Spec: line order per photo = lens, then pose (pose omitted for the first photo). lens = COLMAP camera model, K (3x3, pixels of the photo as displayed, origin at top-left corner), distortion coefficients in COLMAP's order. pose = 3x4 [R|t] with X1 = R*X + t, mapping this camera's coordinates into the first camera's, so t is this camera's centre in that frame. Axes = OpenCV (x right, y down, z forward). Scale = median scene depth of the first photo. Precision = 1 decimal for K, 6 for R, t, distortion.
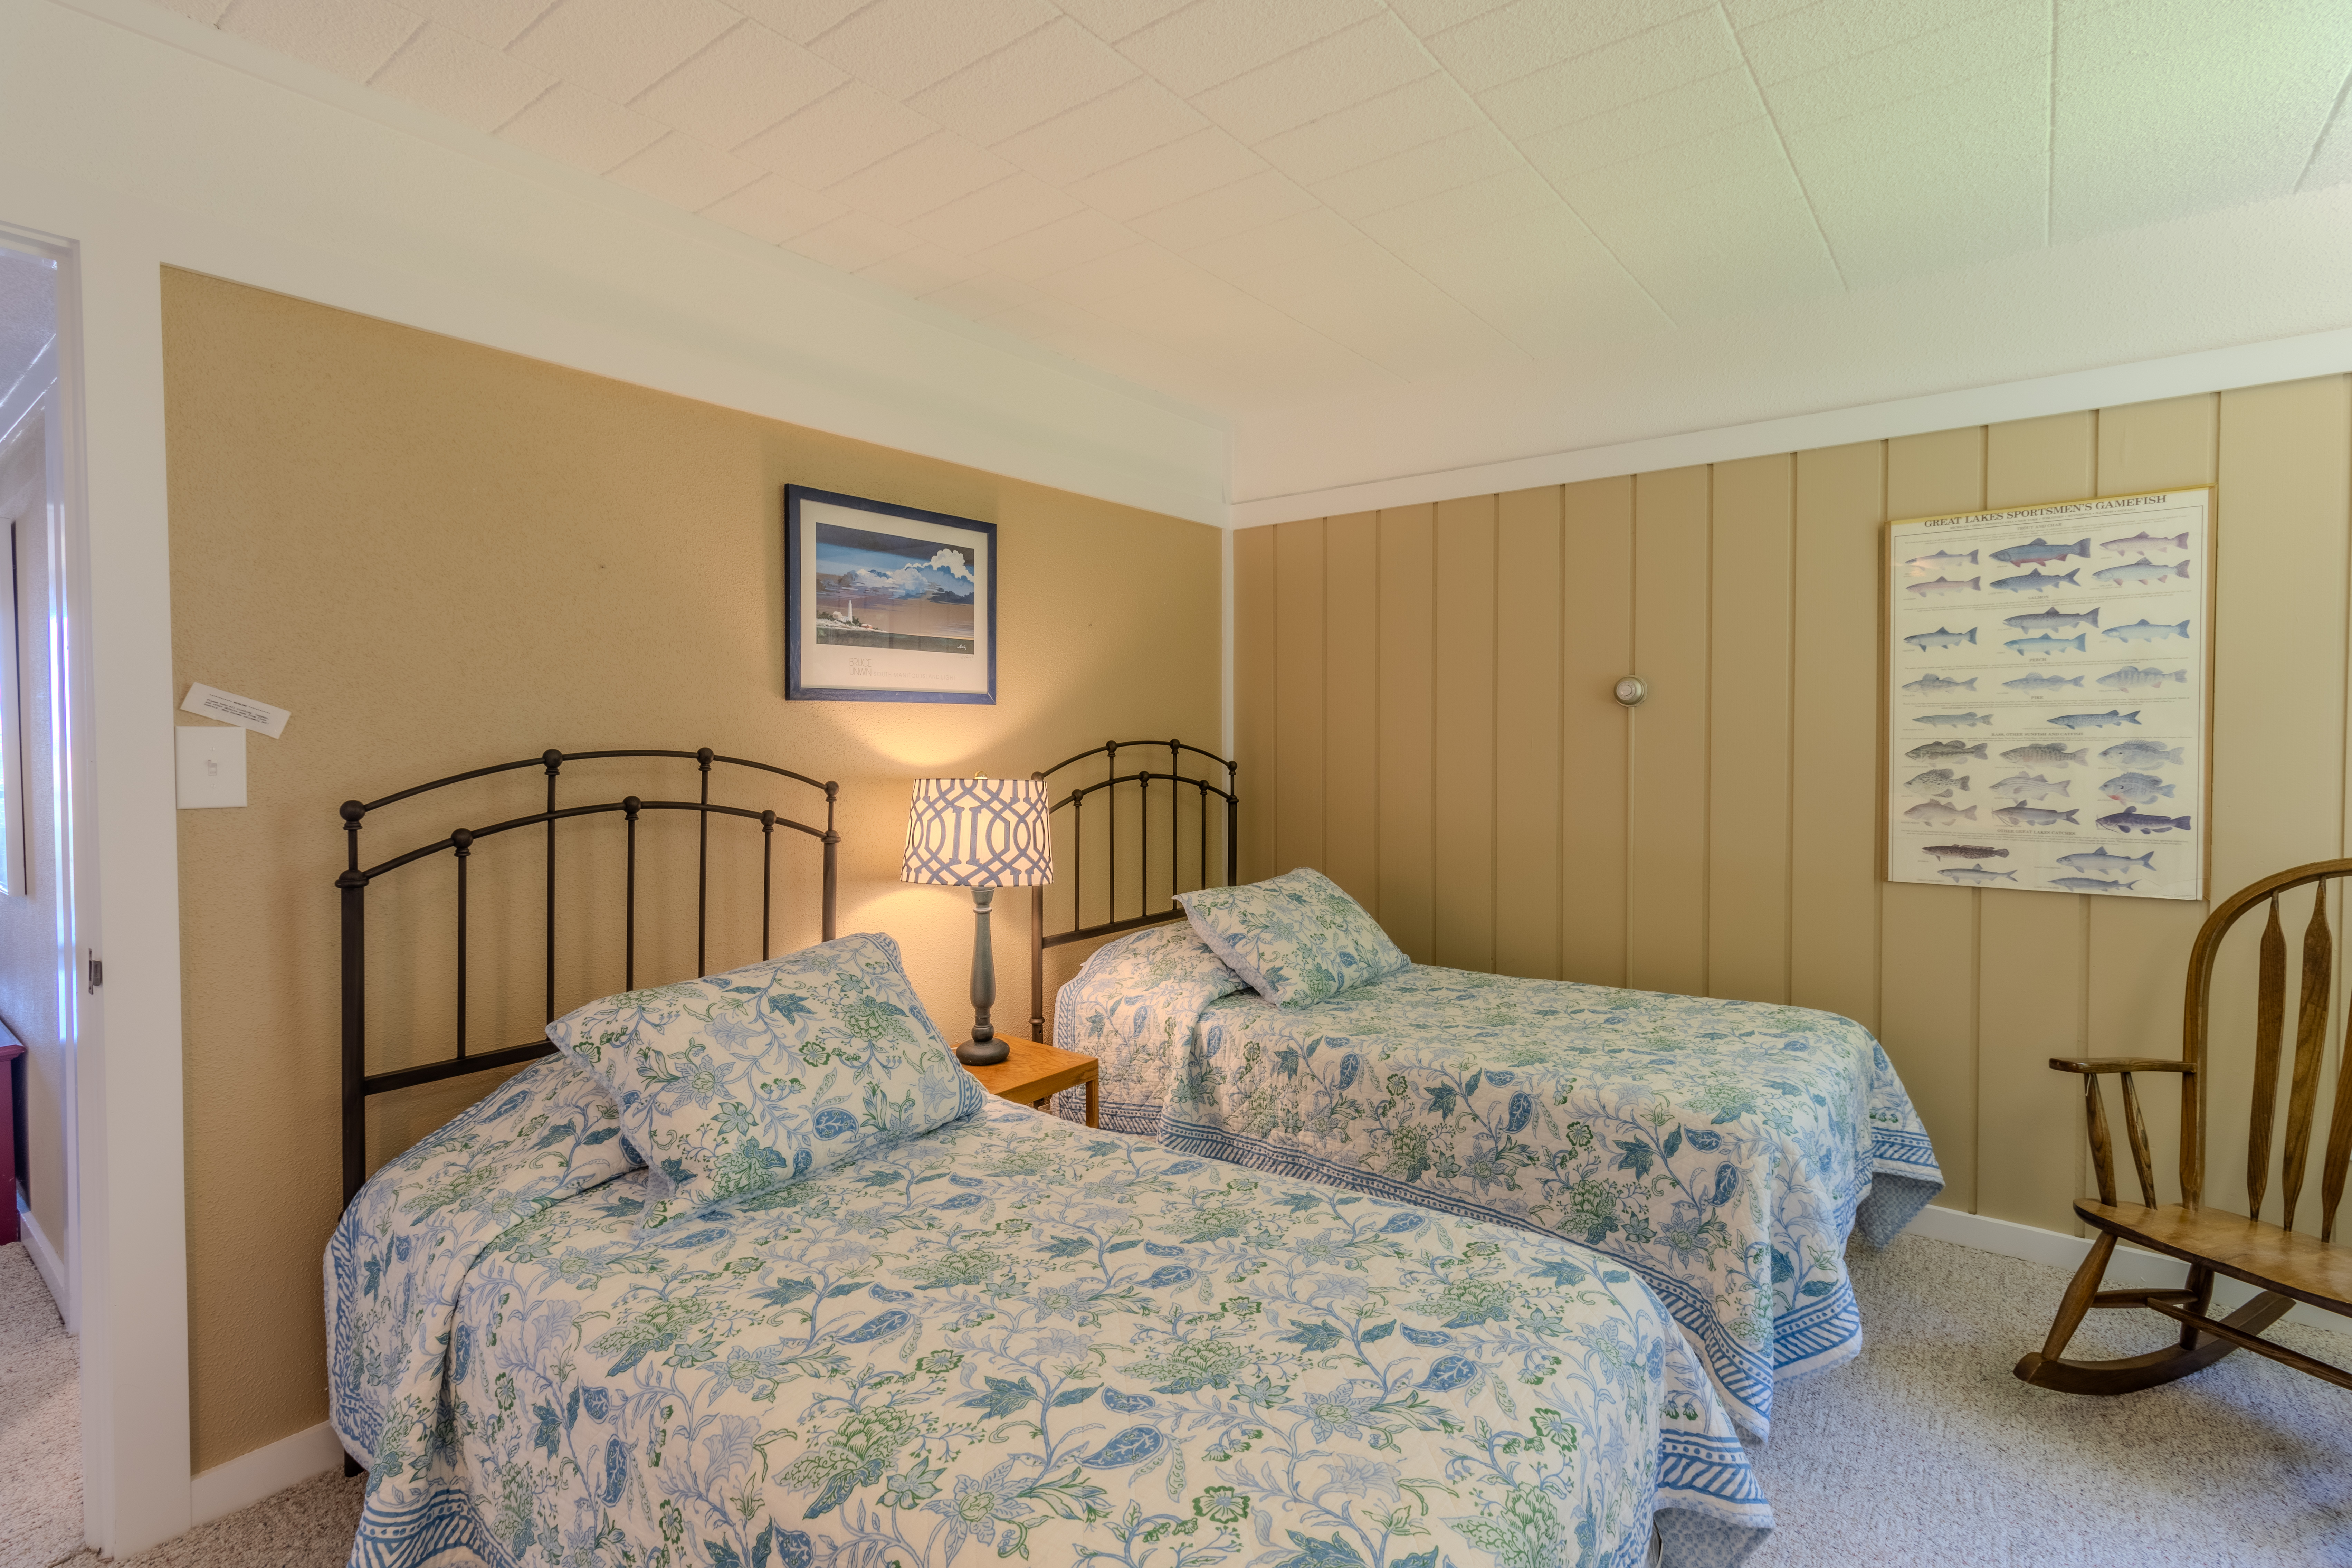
lens RADIAL K [[1105.9, 0, 1160.2], [0, 1105.9, 764.0], [0, 0, 1]] dist [0.002027, 0.001013]
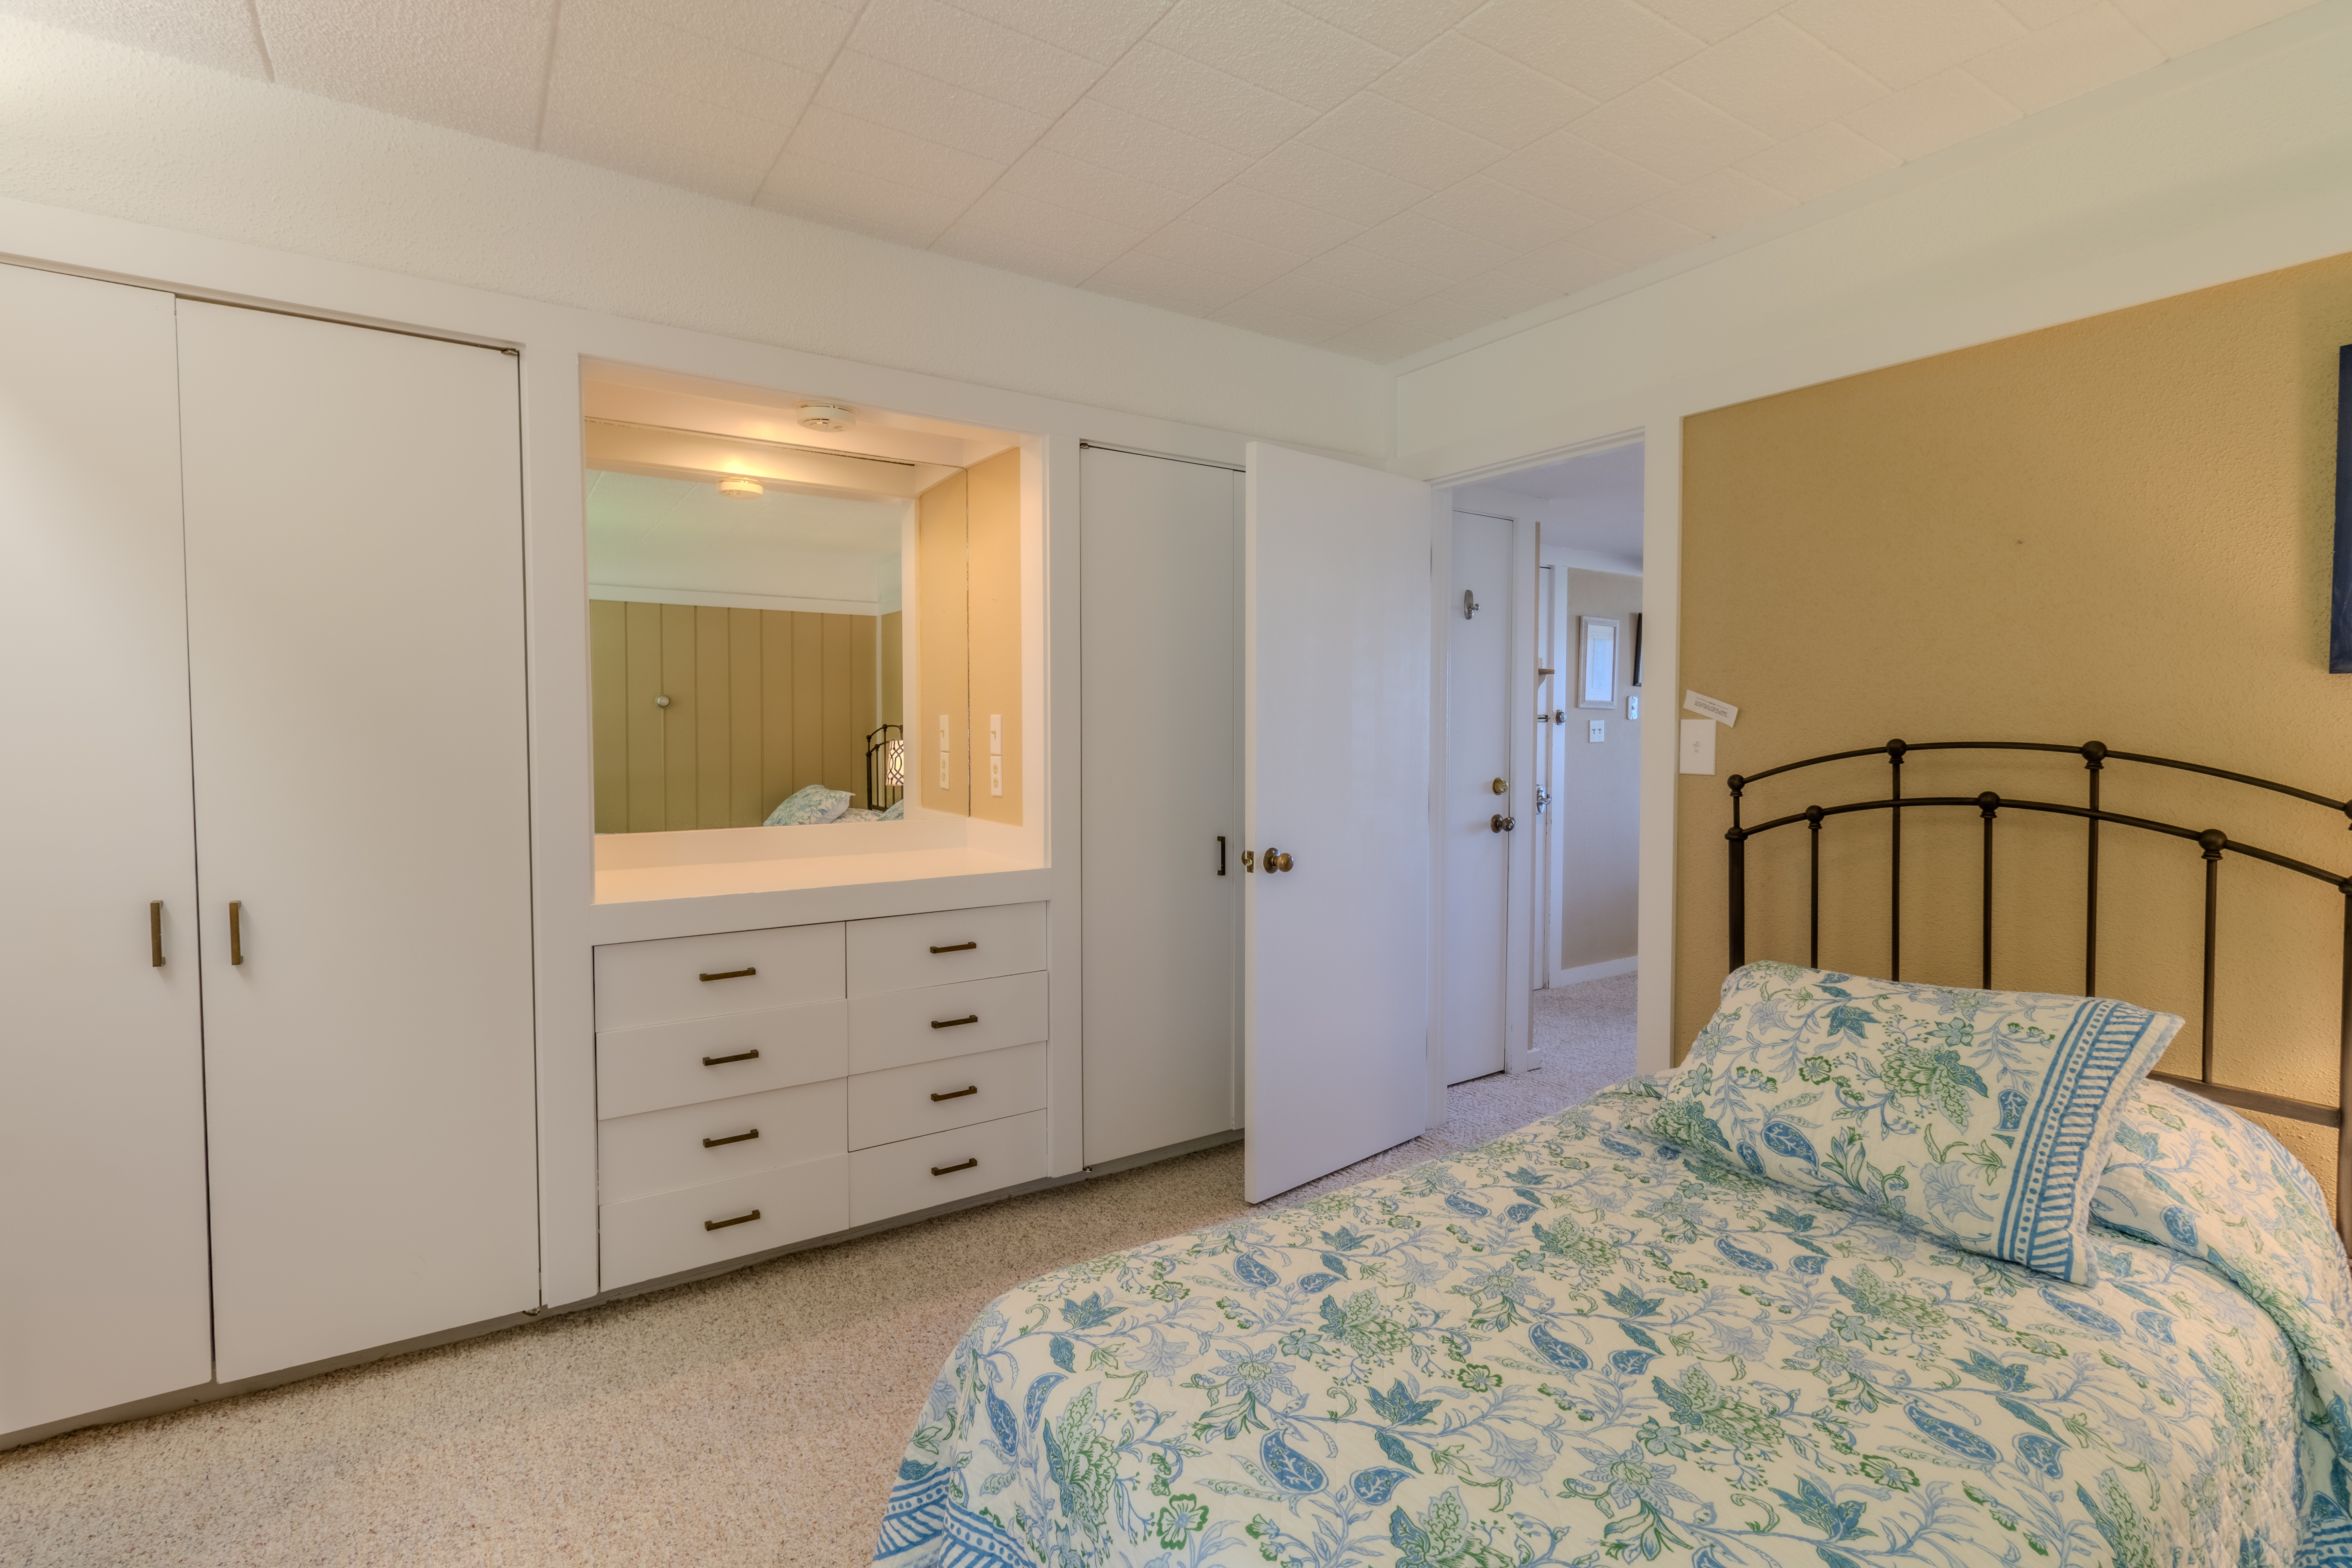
lens RADIAL K [[1094.1, 0, 1179.2], [0, 1094.1, 764.3], [0, 0, 1]] dist [0.002213, 0.000721]
pose [[-0.311169, 0.034349, -0.949734, 0.636087], [-0.027098, 0.998620, 0.044995, -0.017660], [0.949968, 0.039737, -0.309808, 0.684330]]
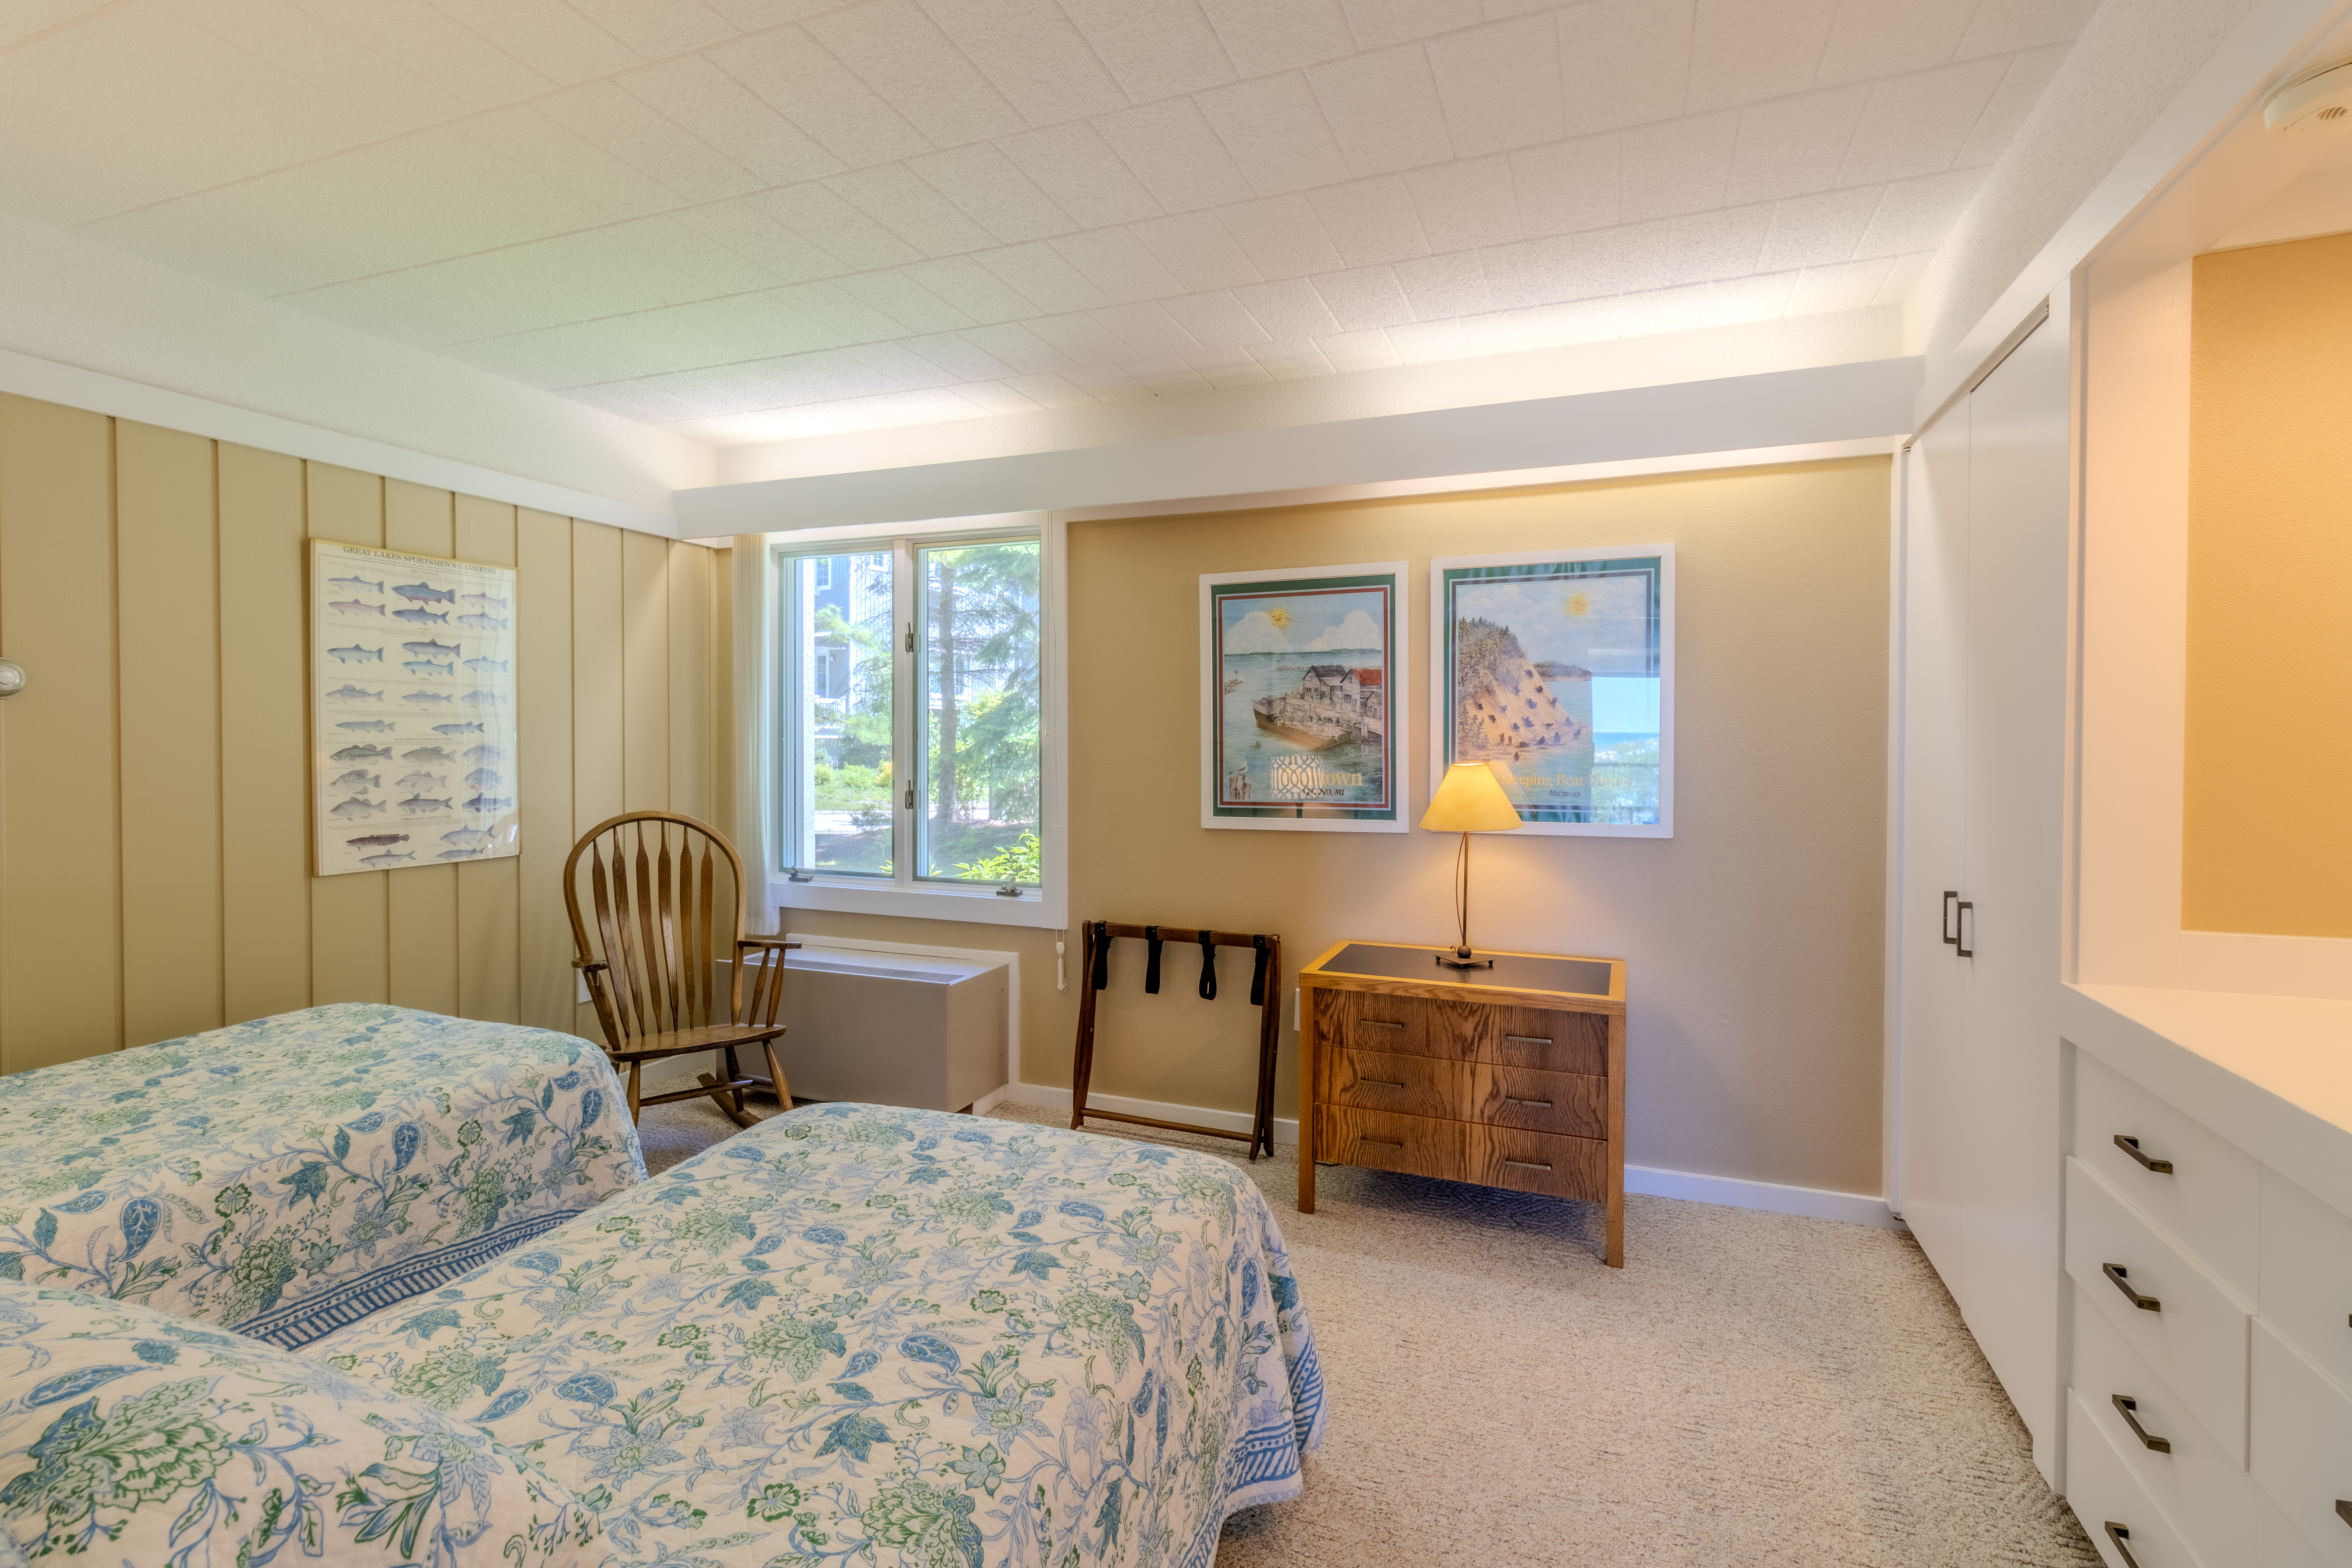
lens RADIAL K [[1098.4, 0, 1175.0], [0, 1098.4, 761.7], [0, 0, 1]] dist [0.003072, -0.000402]
pose [[-0.282455, -0.016014, 0.959147, -0.796998], [0.020176, 0.999540, 0.022630, -0.015783], [-0.959068, 0.025743, -0.282002, 0.682401]]
